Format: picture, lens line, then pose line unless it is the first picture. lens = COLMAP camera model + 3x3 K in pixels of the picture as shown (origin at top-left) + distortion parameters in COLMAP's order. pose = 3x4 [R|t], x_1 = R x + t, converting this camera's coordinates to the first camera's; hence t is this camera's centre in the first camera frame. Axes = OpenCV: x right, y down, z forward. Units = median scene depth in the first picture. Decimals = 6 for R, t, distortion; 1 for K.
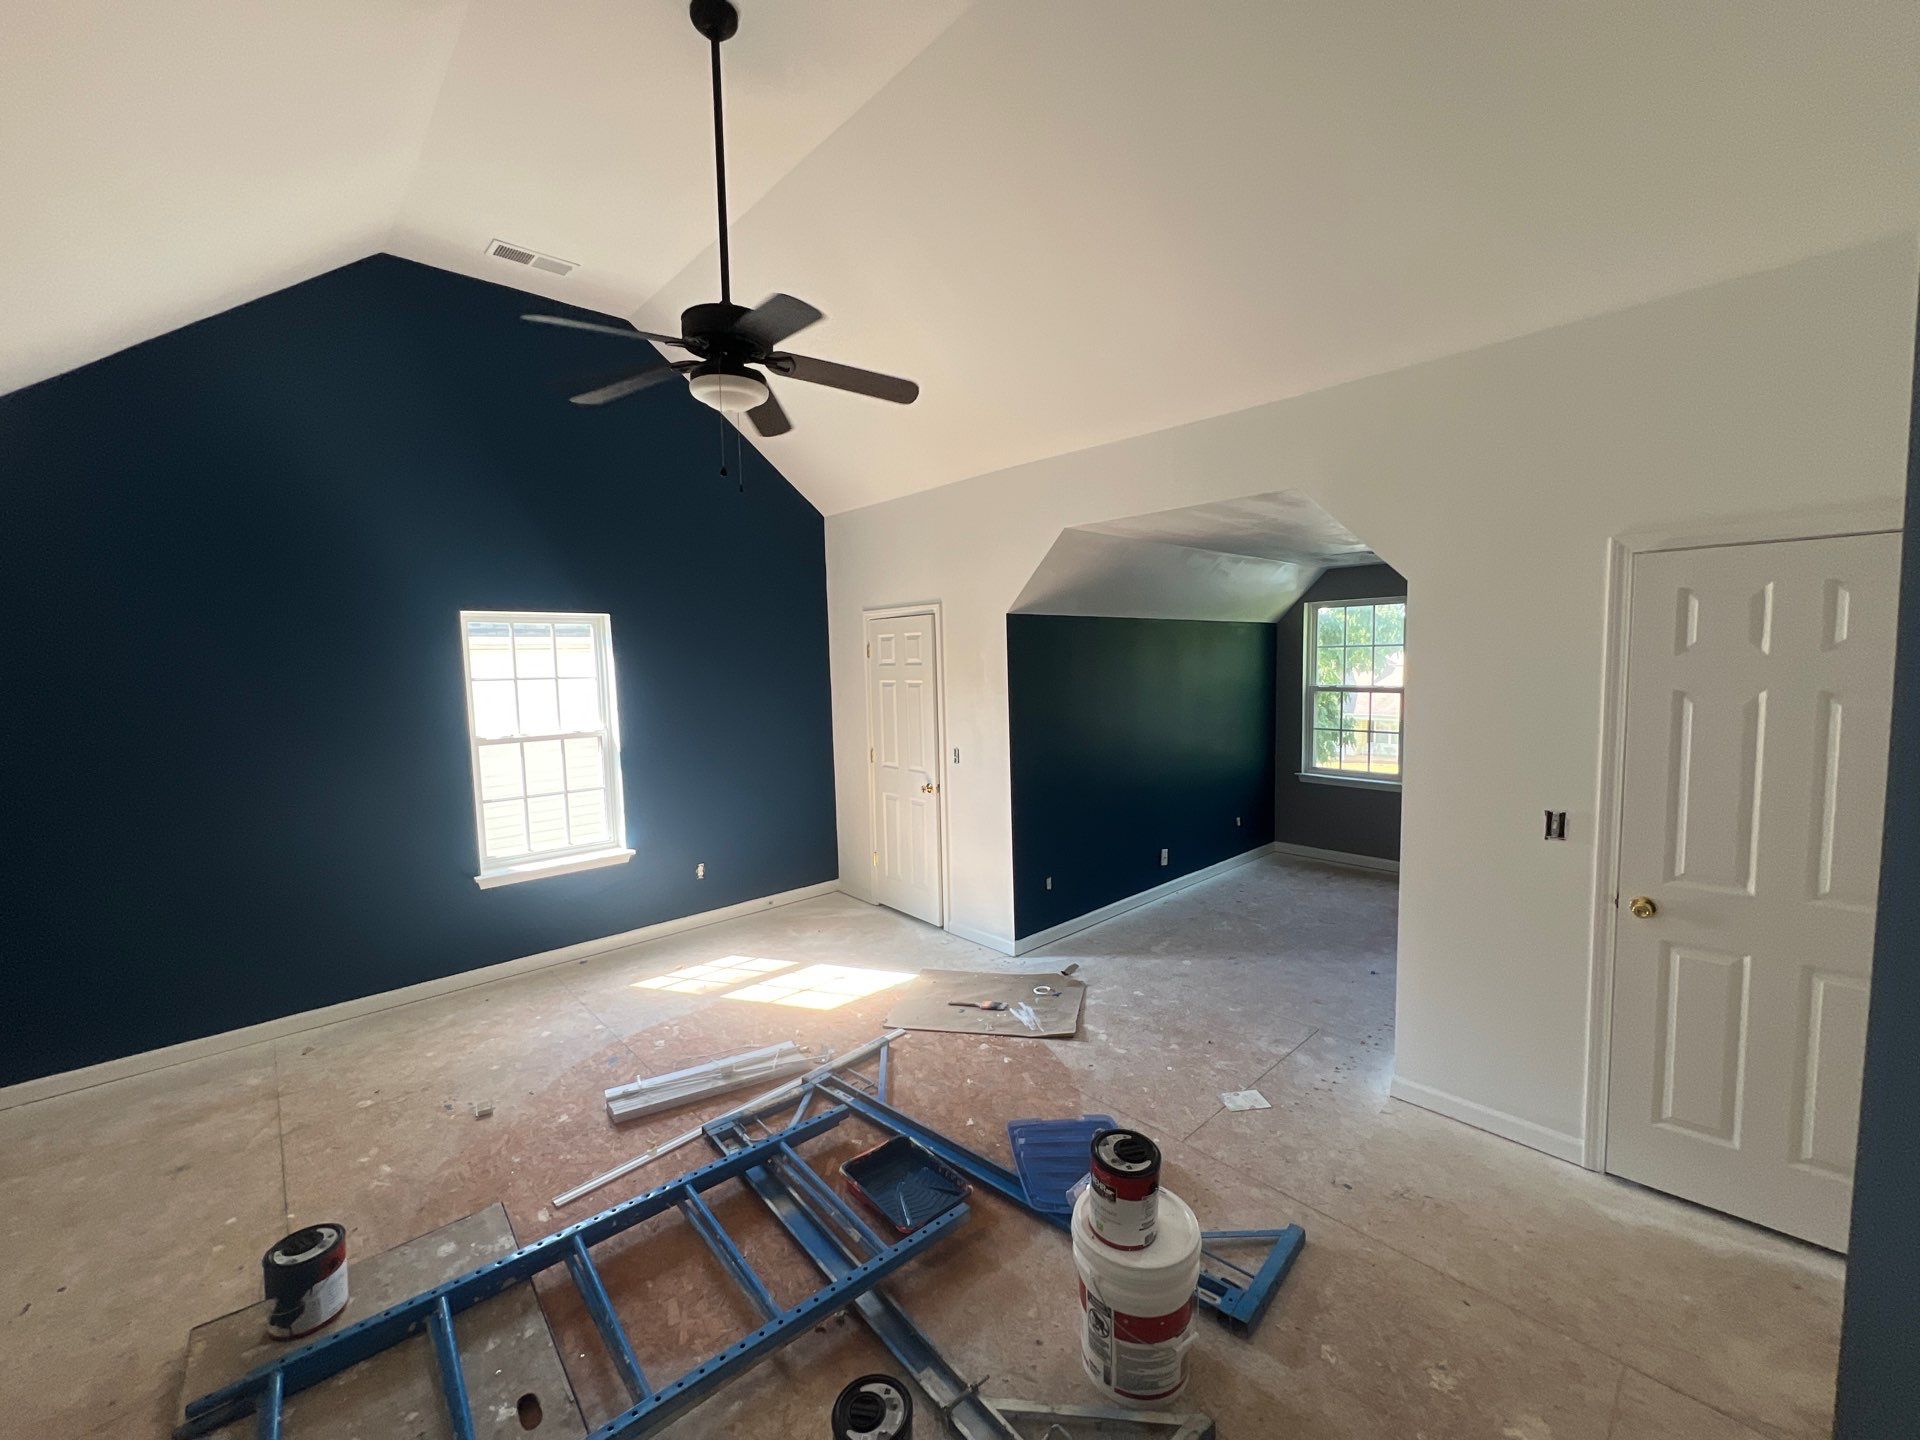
lens RADIAL K [[761.8, 0, 965.8], [0, 761.8, 724.6], [0, 0, 1]] dist [-0.002763, 0.000220]
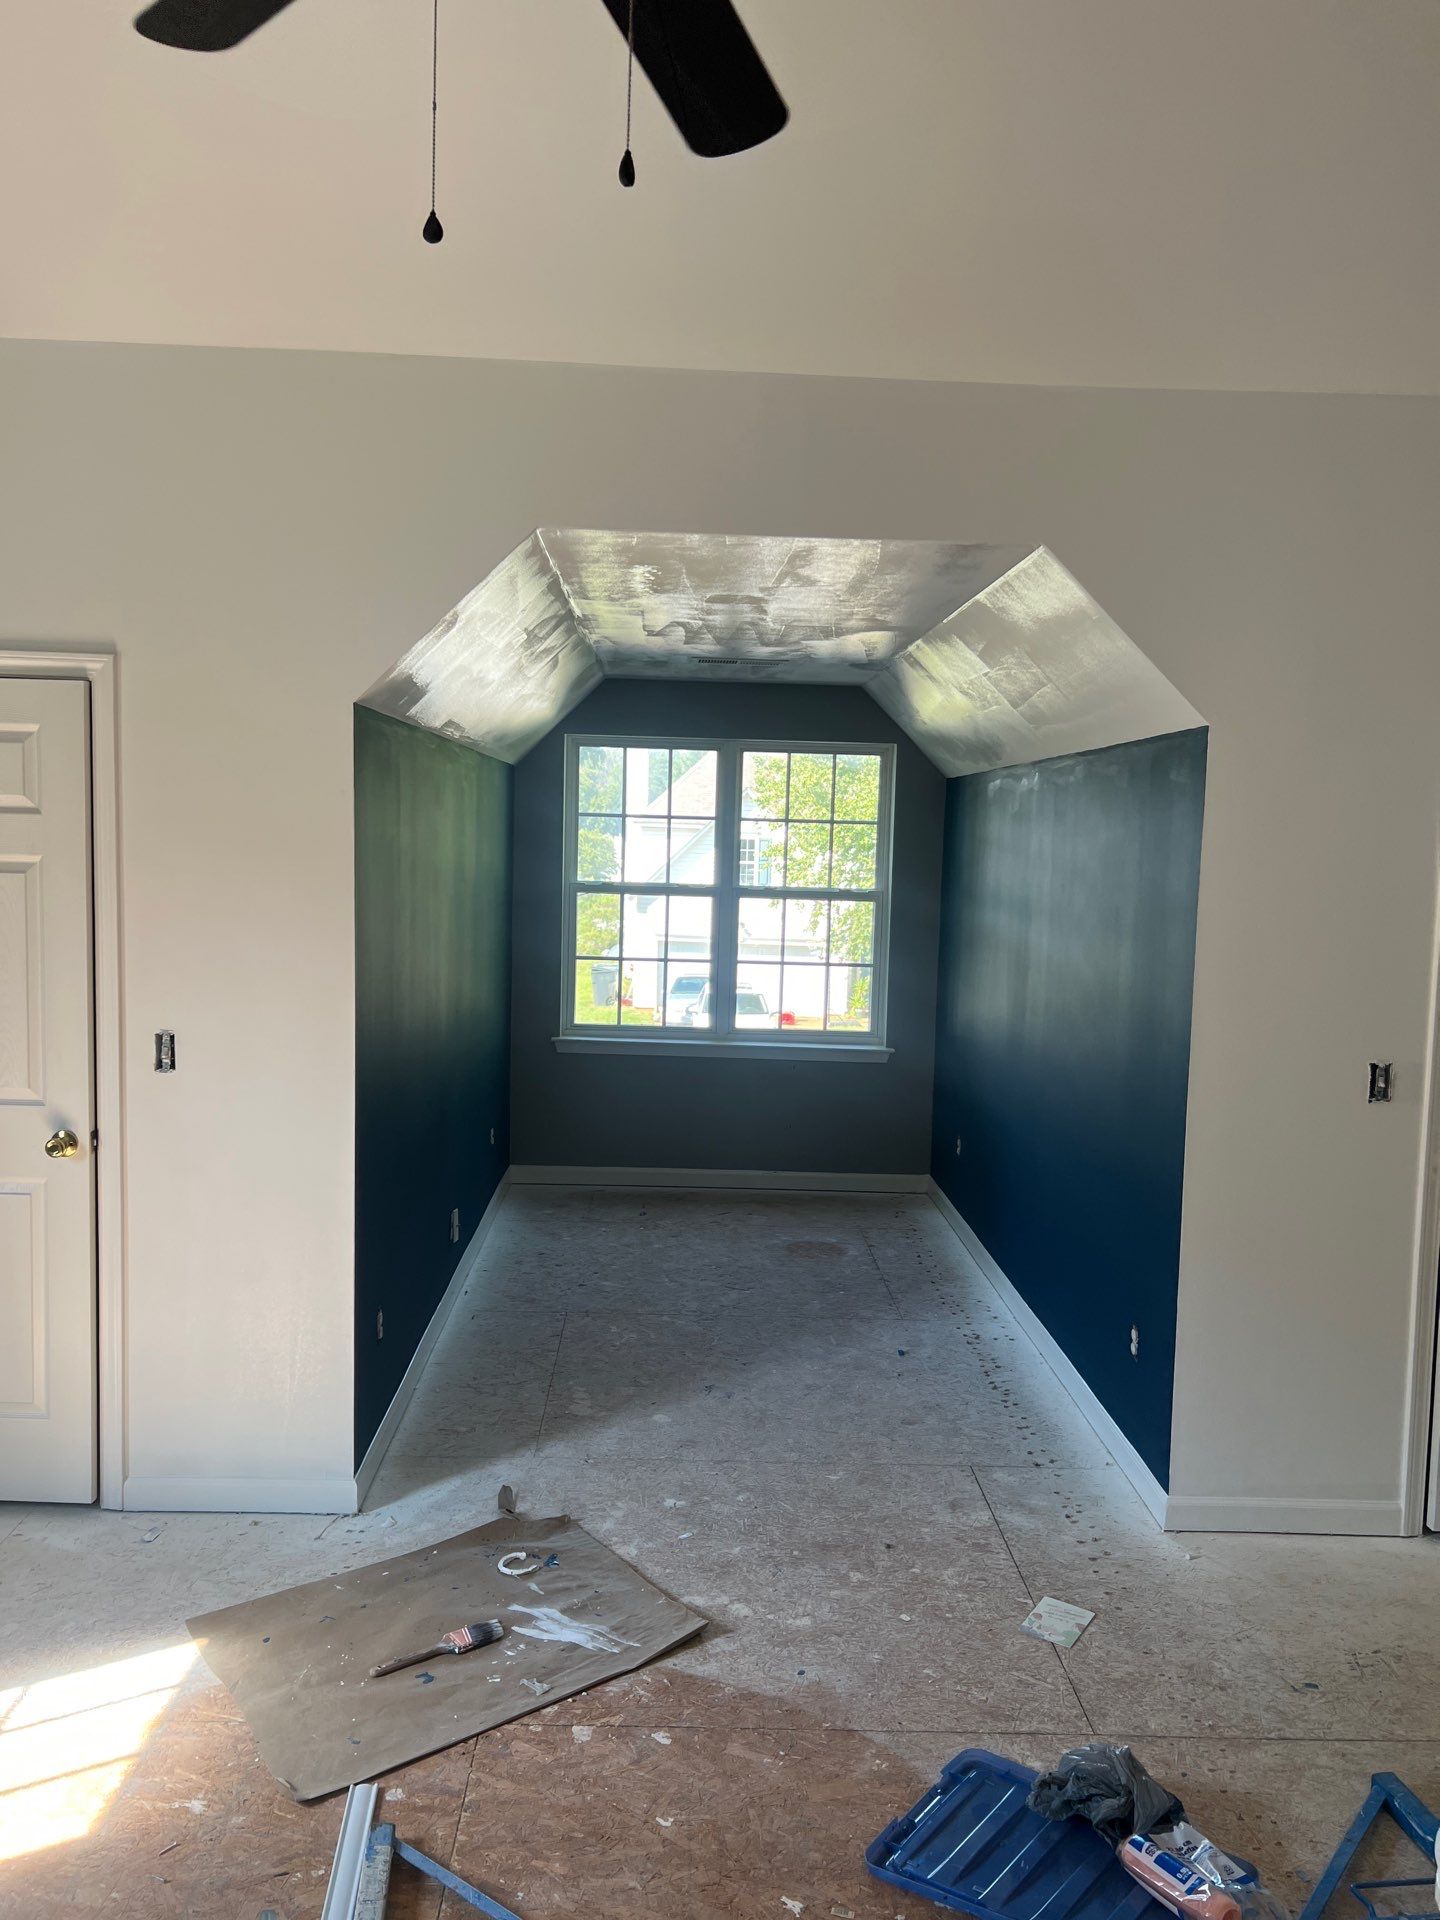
lens RADIAL K [[1435.0, 0, 707.0], [0, 1435.0, 953.7], [0, 0, 1]] dist [0.028056, -0.026074]
pose [[0.672667, -0.025417, 0.739509, -0.481856], [0.022067, 0.999654, 0.014285, -0.017236], [-0.739616, 0.006710, 0.672995, 0.385764]]
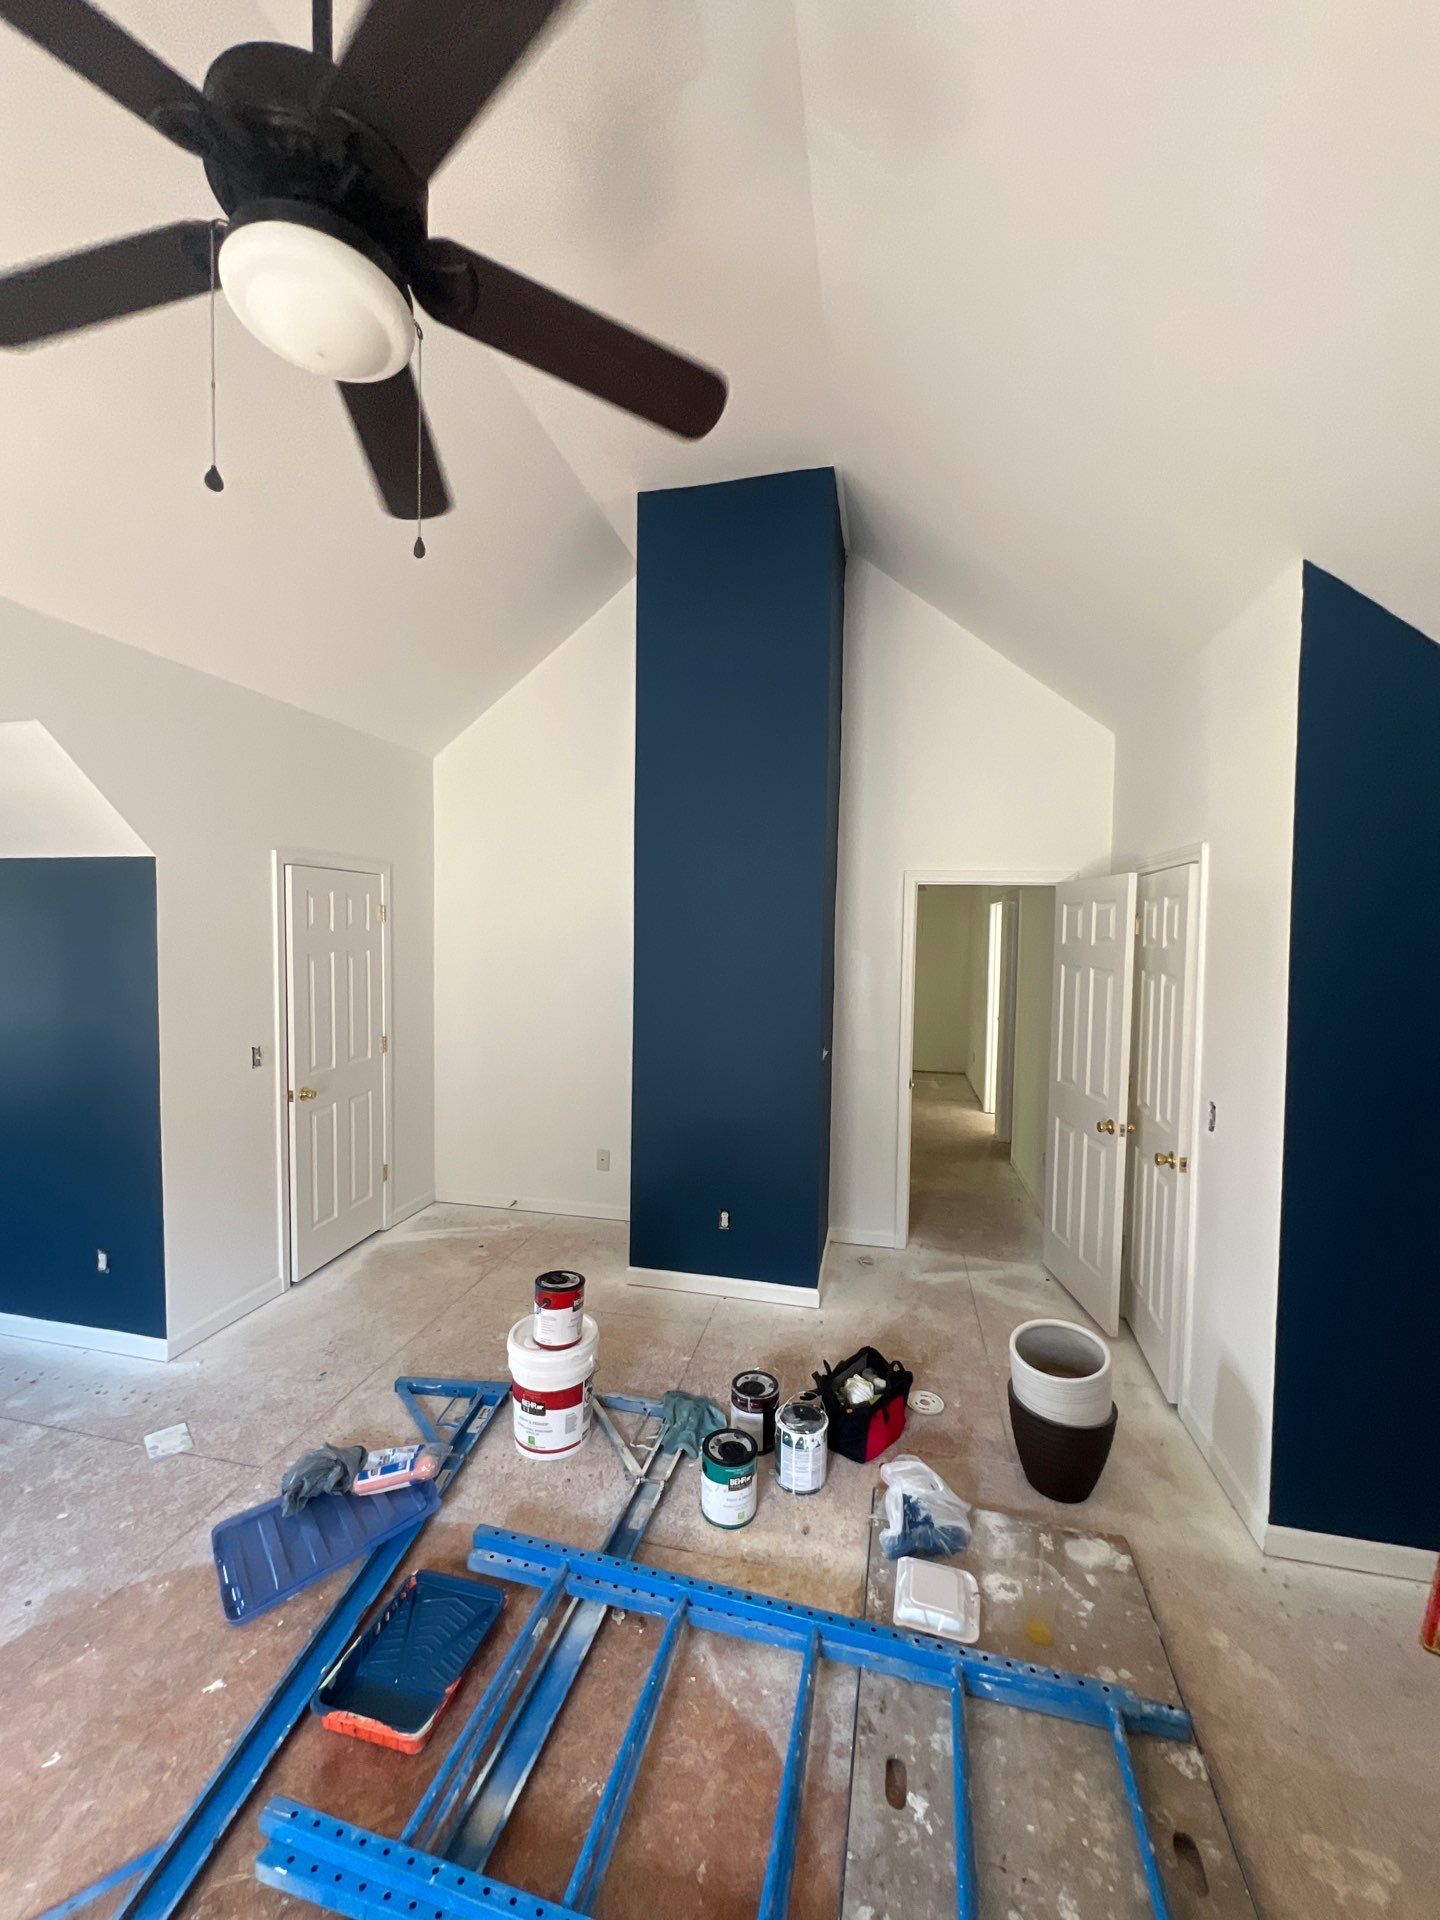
lens RADIAL K [[761.8, 0, 710.1], [0, 761.8, 962.1], [0, 0, 1]] dist [-0.002763, 0.000220]
pose [[-0.556552, -0.024638, 0.830448, -0.555386], [0.065301, 0.995171, 0.073289, -0.056452], [-0.828243, 0.095018, -0.552255, 0.752274]]
